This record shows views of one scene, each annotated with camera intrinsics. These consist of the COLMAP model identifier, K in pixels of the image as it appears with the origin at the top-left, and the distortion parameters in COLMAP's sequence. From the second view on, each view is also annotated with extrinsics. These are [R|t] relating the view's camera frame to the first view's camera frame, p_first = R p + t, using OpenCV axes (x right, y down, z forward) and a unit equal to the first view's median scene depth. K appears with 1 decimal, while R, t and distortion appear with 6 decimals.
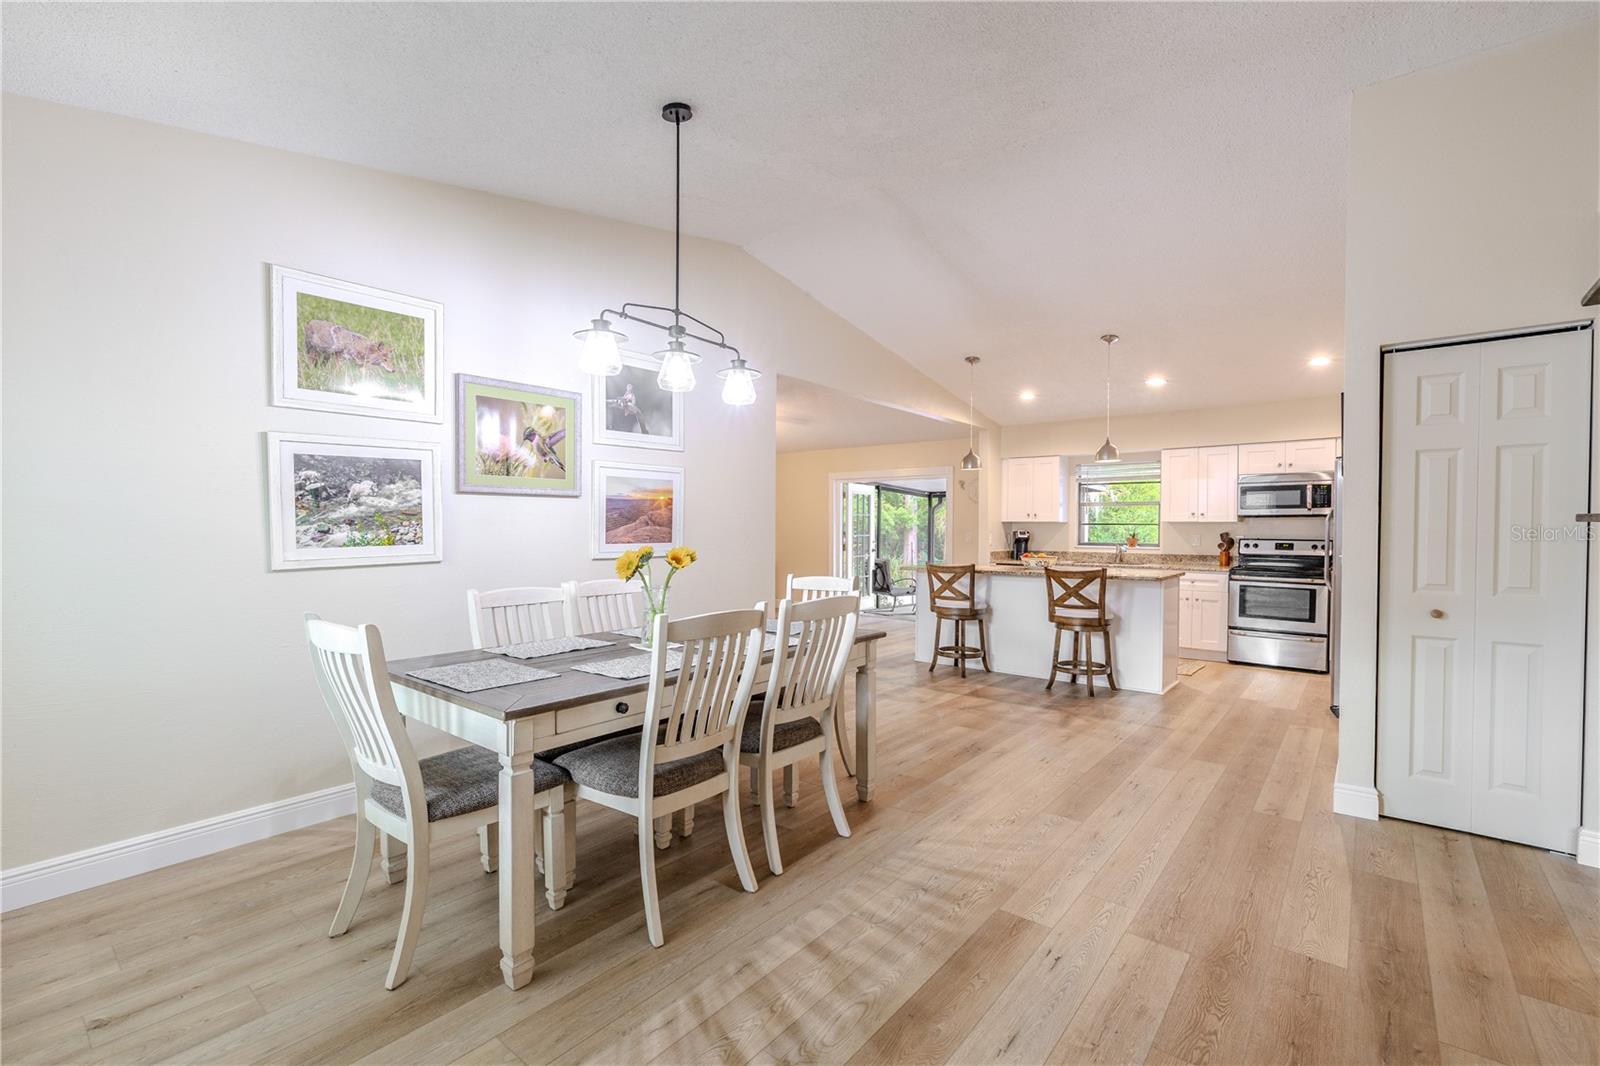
lens RADIAL K [[688.4, 0, 801.3], [0, 688.4, 540.5], [0, 0, 1]] dist [0.002316, 0.000532]
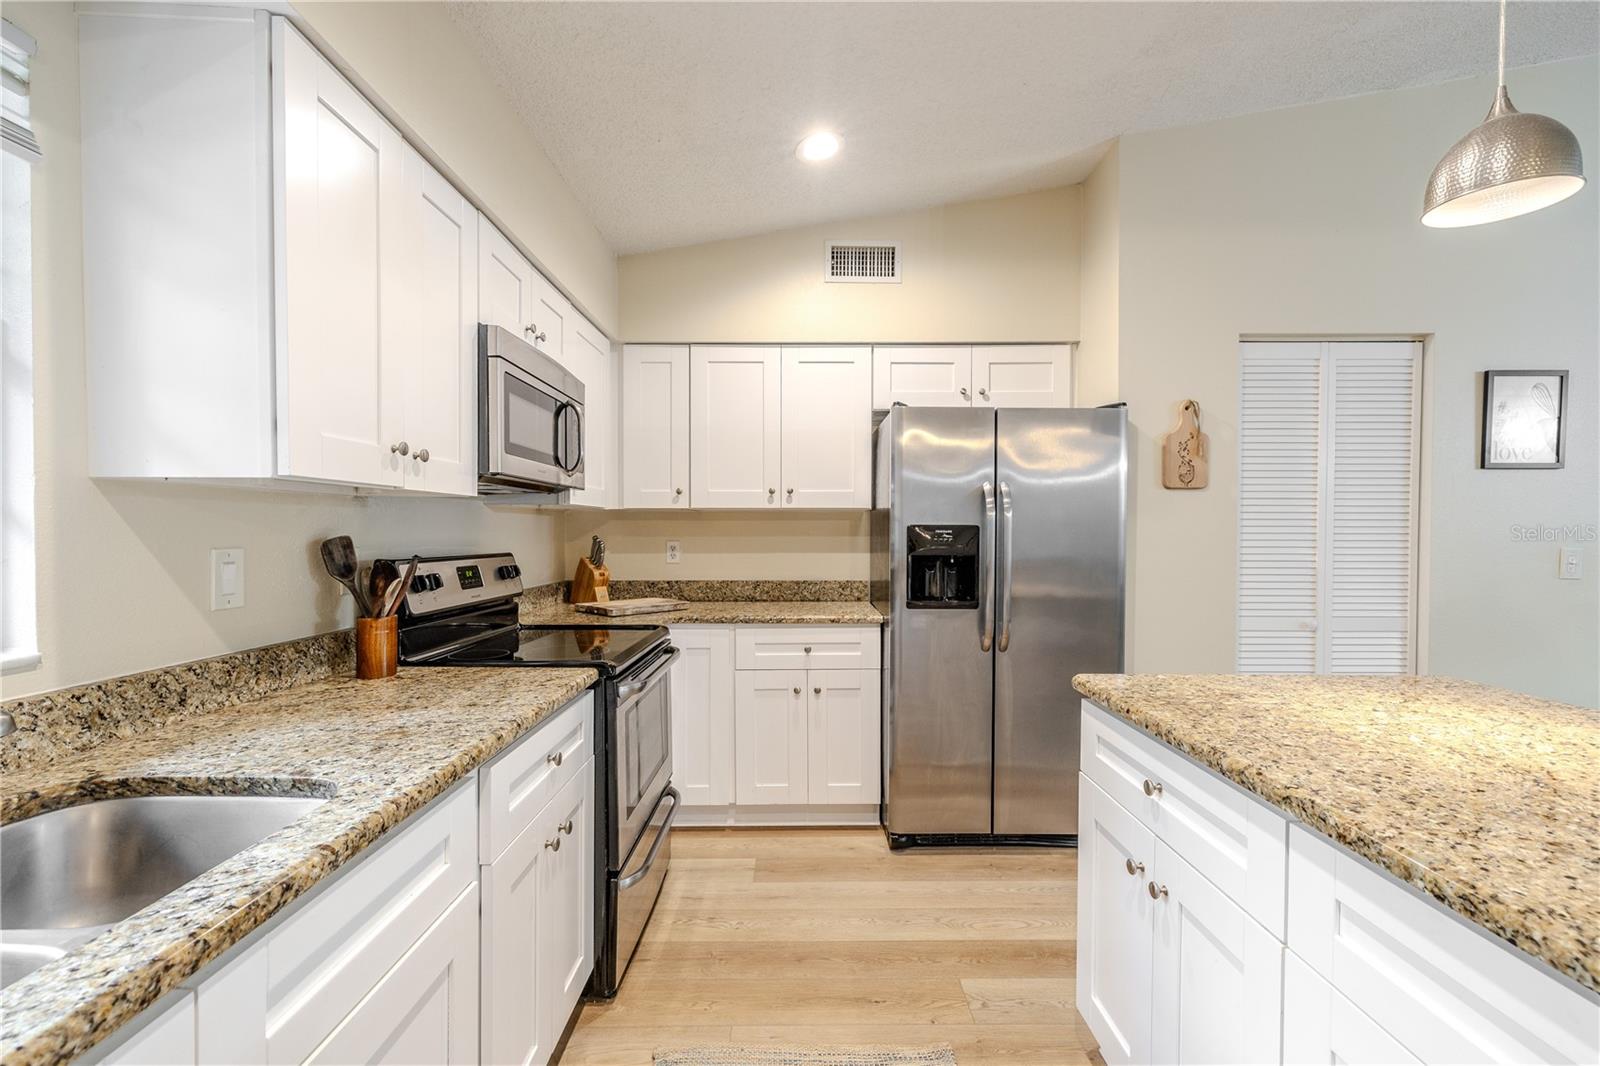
lens RADIAL K [[688.4, 0, 801.3], [0, 688.4, 540.5], [0, 0, 1]] dist [0.002316, 0.000532]
pose [[-0.633634, -0.019039, 0.773399, 0.327059], [0.007099, 0.999512, 0.030421, -0.016849], [-0.773601, 0.024766, -0.633189, 1.024273]]
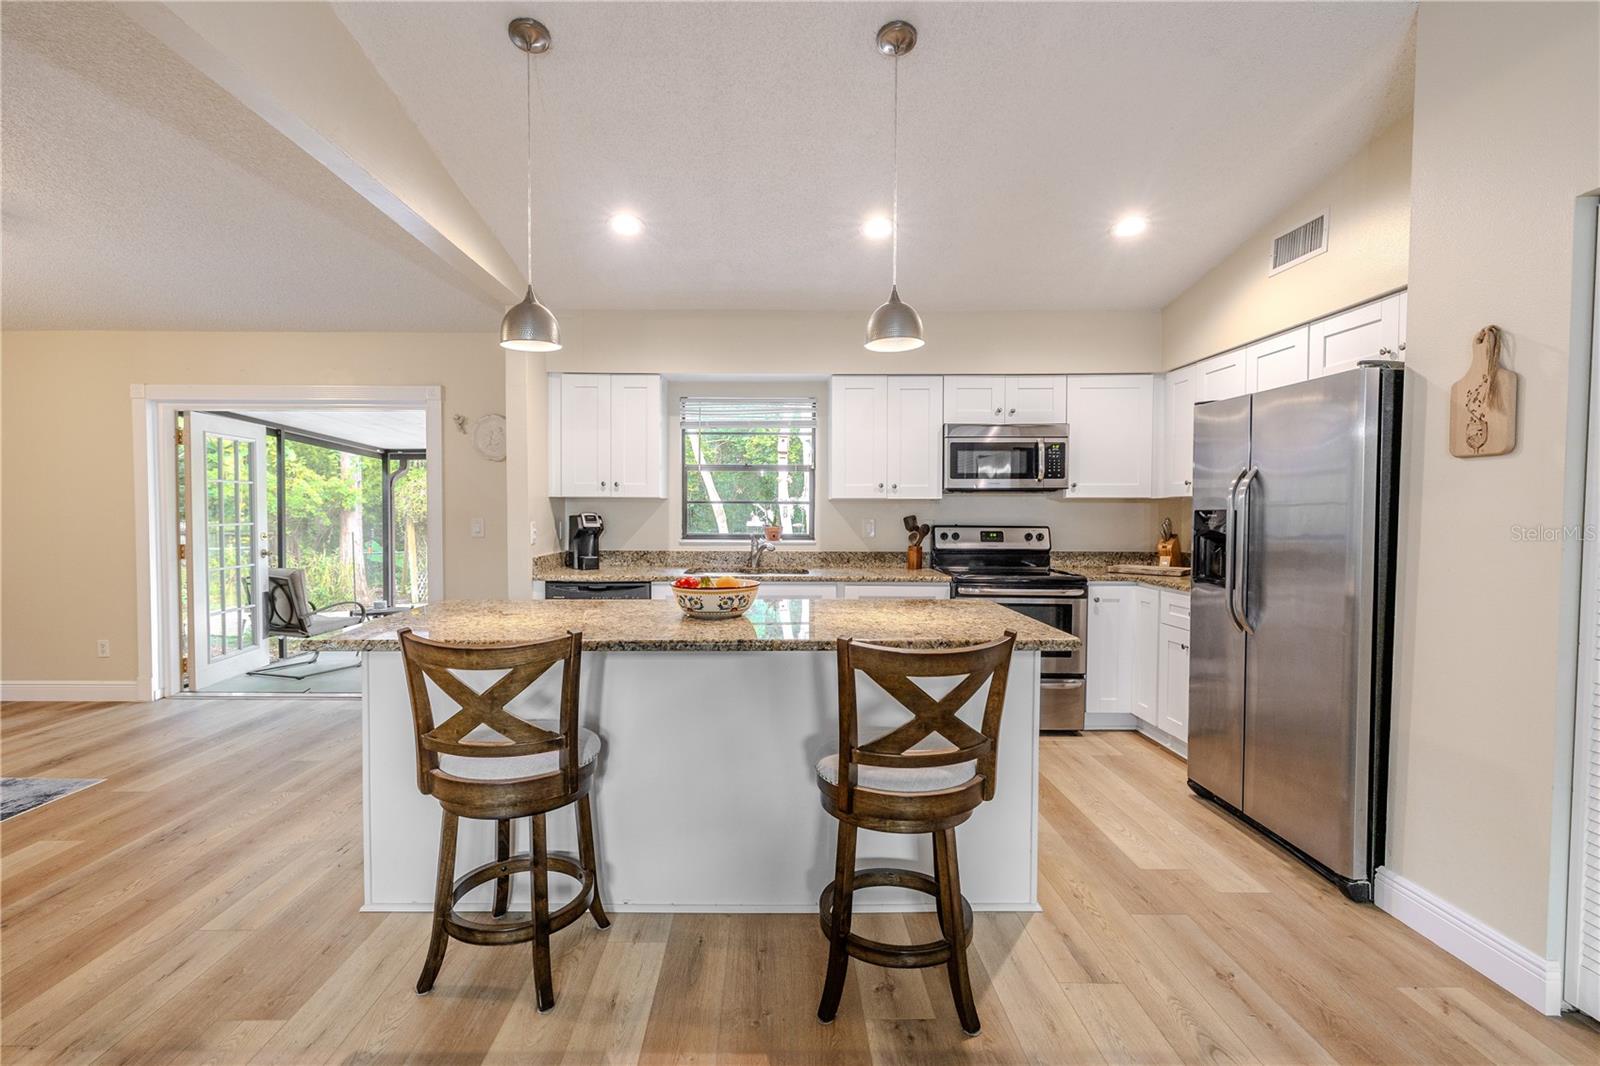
lens RADIAL K [[712.8, 0, 767.4], [0, 712.8, 530.5], [0, 0, 1]] dist [0.002635, 0.000319]
pose [[0.775918, -0.021373, 0.630471, 0.096201], [0.012375, 0.999749, 0.018662, -0.012085], [-0.630712, -0.006678, 0.775988, 0.571029]]
